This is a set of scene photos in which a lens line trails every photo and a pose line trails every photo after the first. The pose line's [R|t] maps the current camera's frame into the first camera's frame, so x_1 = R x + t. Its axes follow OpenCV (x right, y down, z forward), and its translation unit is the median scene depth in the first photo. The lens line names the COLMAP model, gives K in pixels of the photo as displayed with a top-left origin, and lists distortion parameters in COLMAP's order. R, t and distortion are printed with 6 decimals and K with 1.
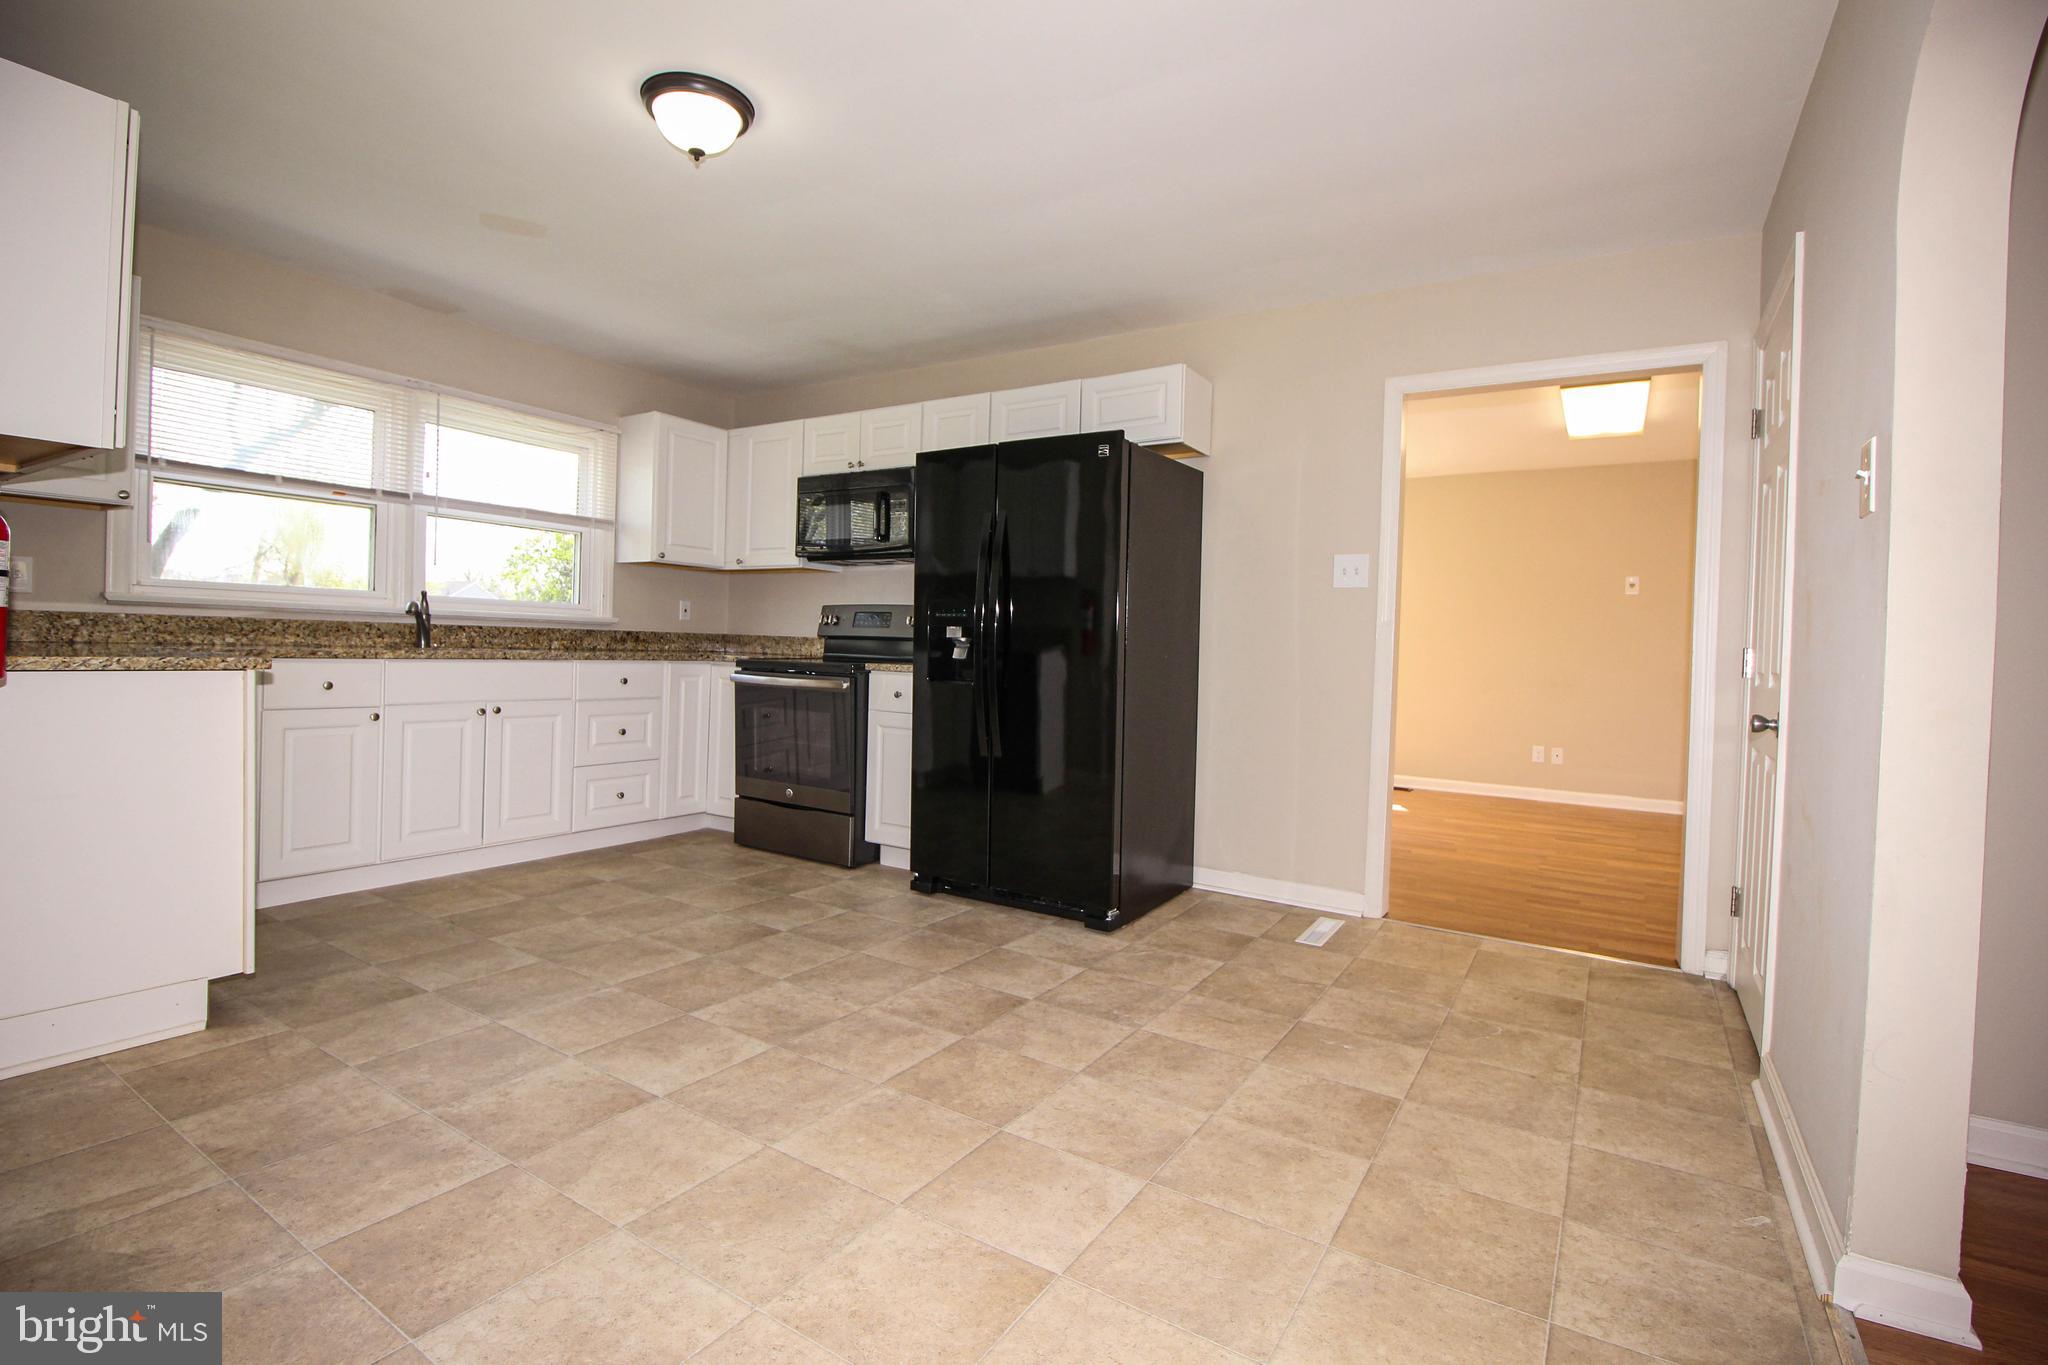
lens RADIAL K [[945.2, 0, 1002.3], [0, 945.2, 663.6], [0, 0, 1]] dist [0.001045, -0.014423]
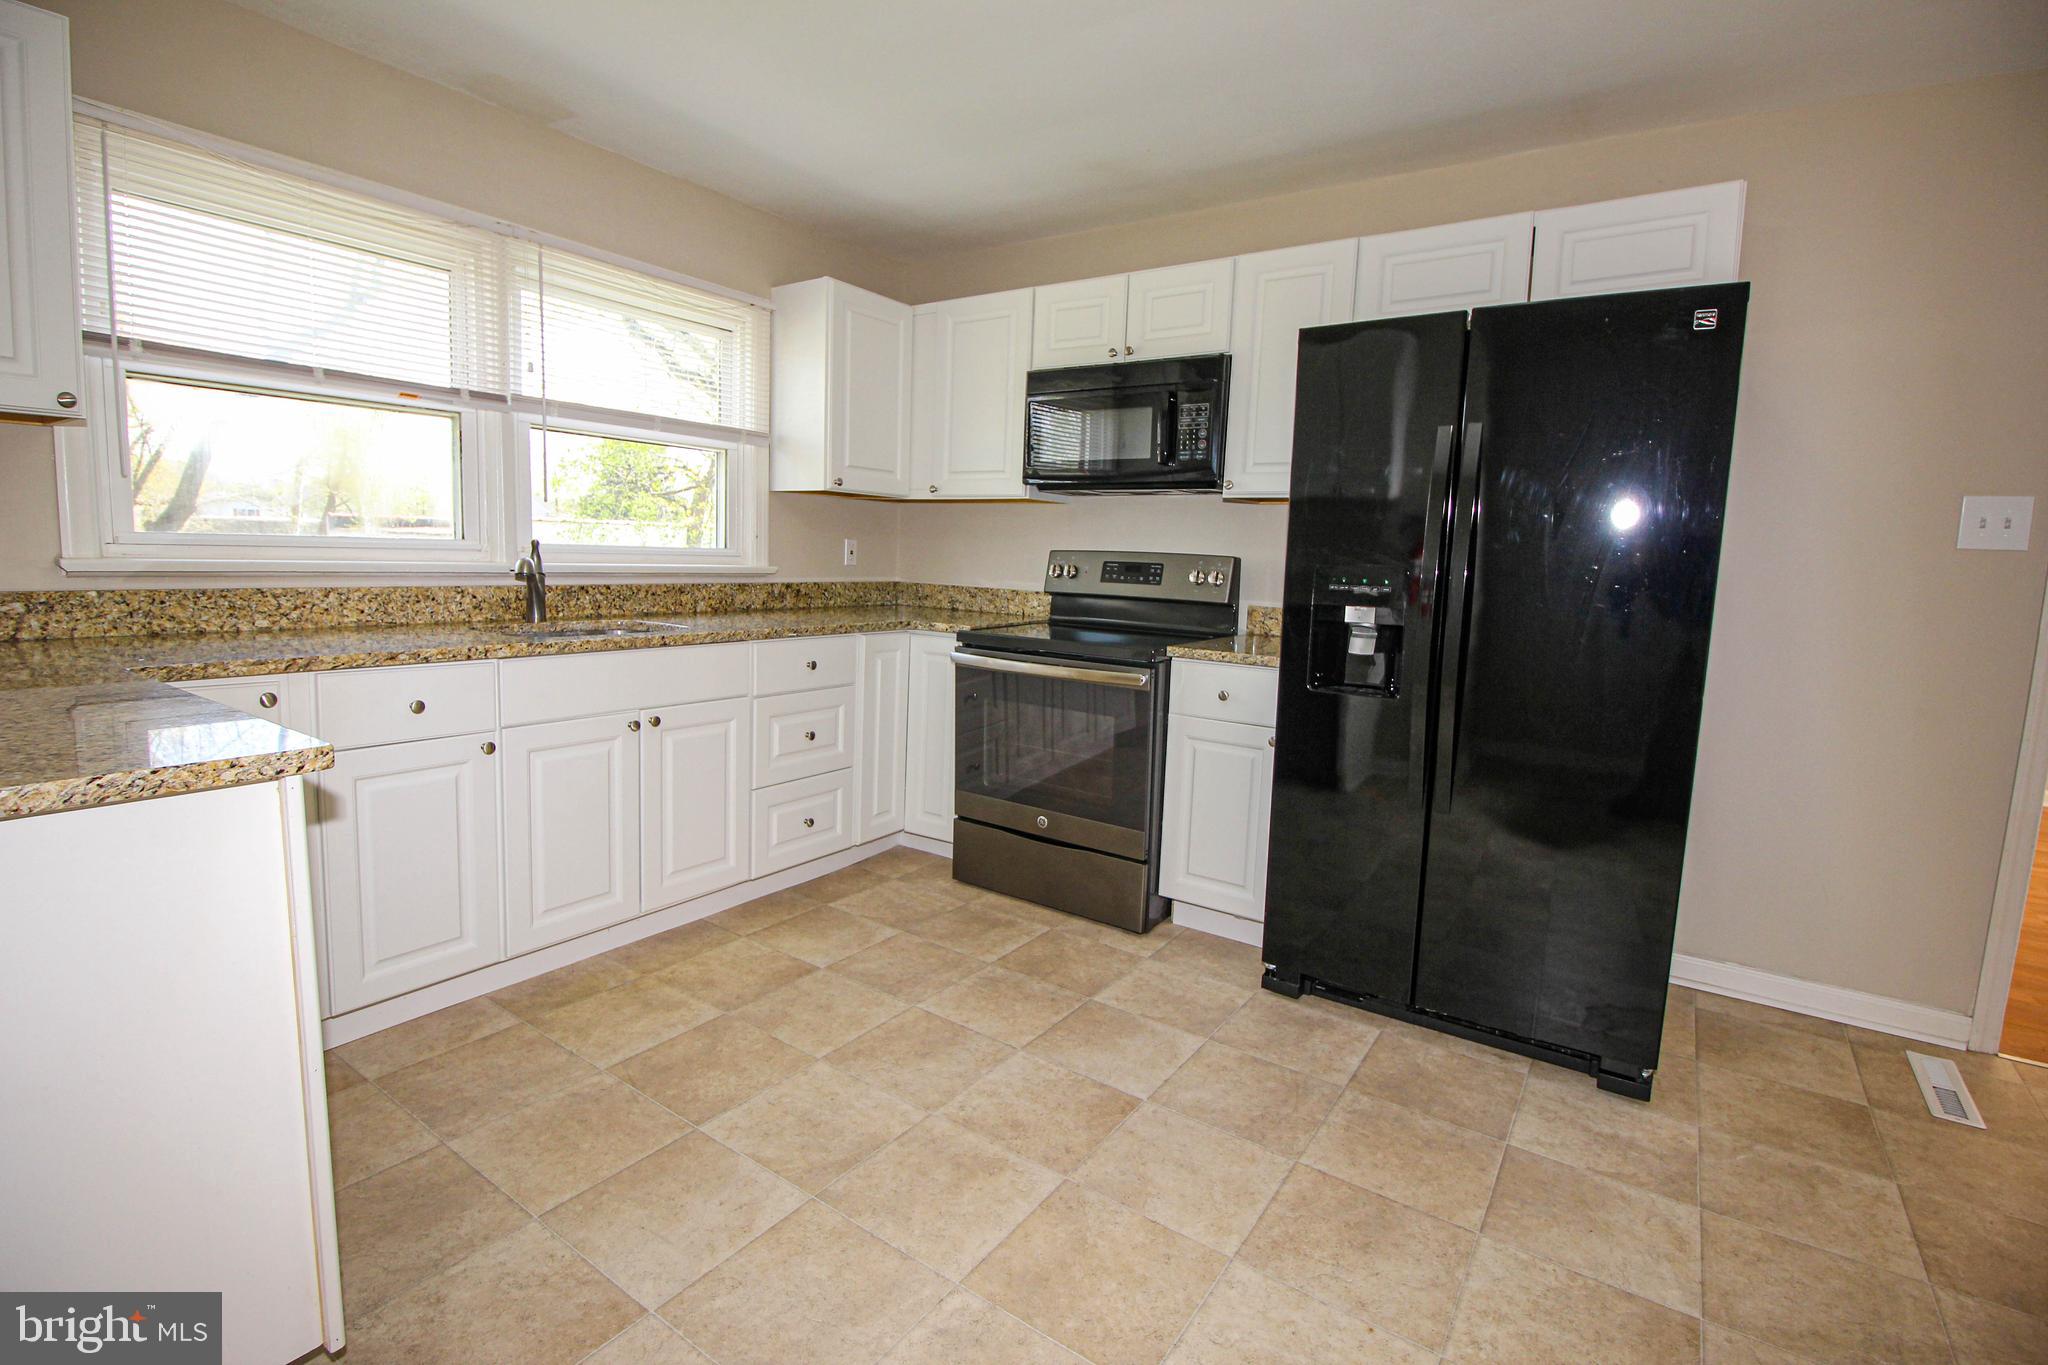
lens RADIAL K [[945.2, 0, 1002.3], [0, 945.2, 663.6], [0, 0, 1]] dist [0.001045, -0.014423]
pose [[0.999352, 0.007975, -0.035097, -0.242059], [-0.004449, 0.995037, 0.099410, -0.056134], [0.035716, -0.099189, 0.994427, 0.311167]]
